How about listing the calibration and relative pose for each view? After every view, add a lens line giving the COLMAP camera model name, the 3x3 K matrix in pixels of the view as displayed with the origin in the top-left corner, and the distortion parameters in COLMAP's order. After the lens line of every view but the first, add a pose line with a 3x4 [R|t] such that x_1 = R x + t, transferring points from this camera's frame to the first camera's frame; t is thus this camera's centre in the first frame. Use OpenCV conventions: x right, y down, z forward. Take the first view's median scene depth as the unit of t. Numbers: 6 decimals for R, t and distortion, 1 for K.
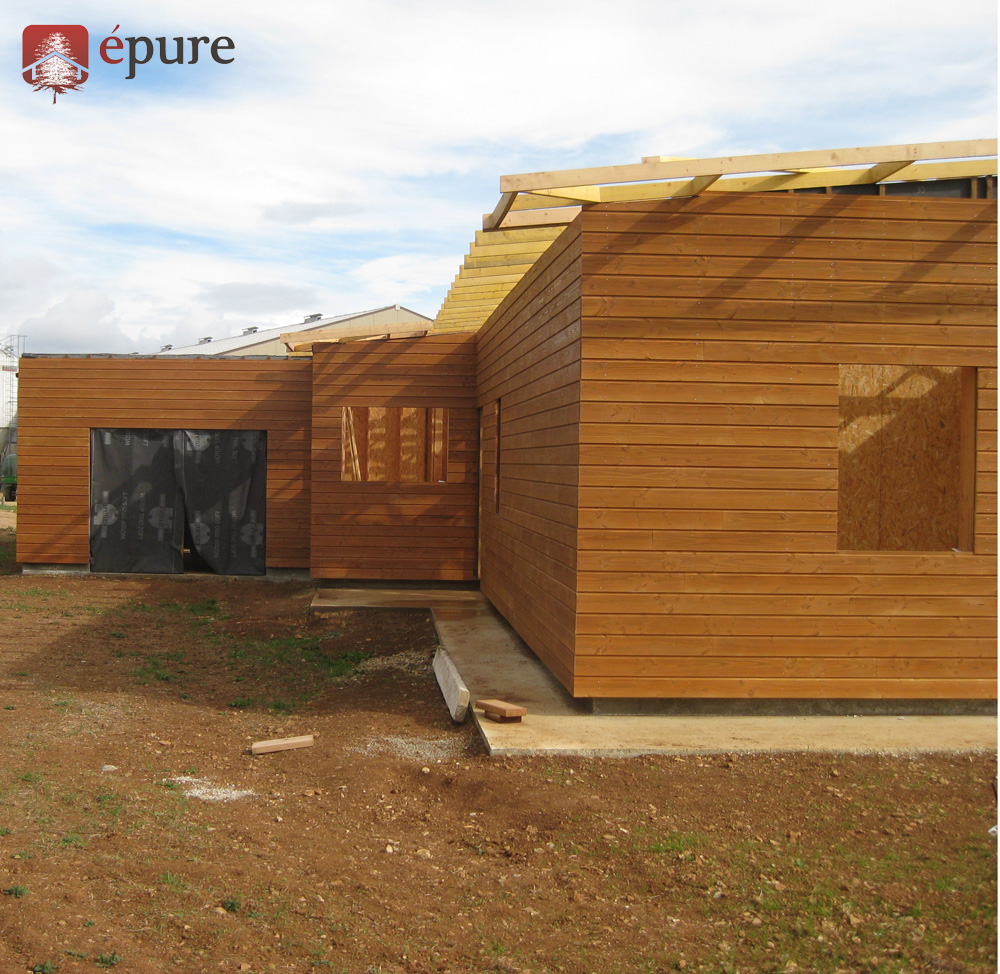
lens RADIAL K [[1440.4, 0, 497.5], [0, 1440.4, 482.6], [0, 0, 1]] dist [-0.106965, 0.000000]
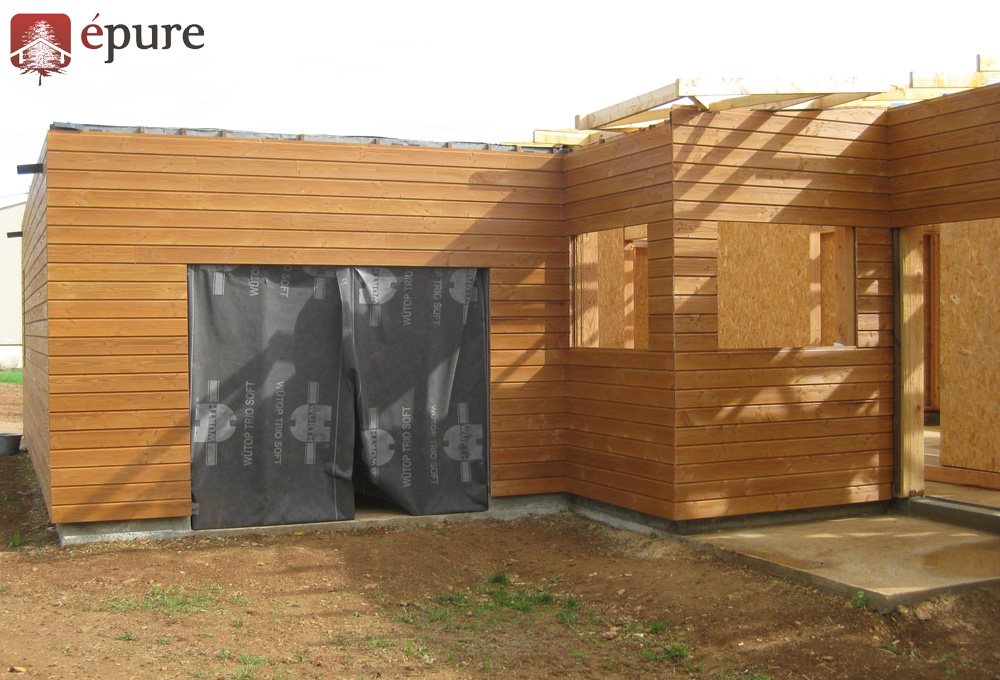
lens RADIAL K [[1121.7, 0, 499.9], [0, 1121.7, 344.2], [0, 0, 1]] dist [-0.132933, 0.000000]
pose [[0.934375, -0.027660, 0.355215, -0.322951], [0.027047, 0.999612, 0.006692, -0.007812], [-0.355262, 0.003355, 0.934761, 0.563939]]
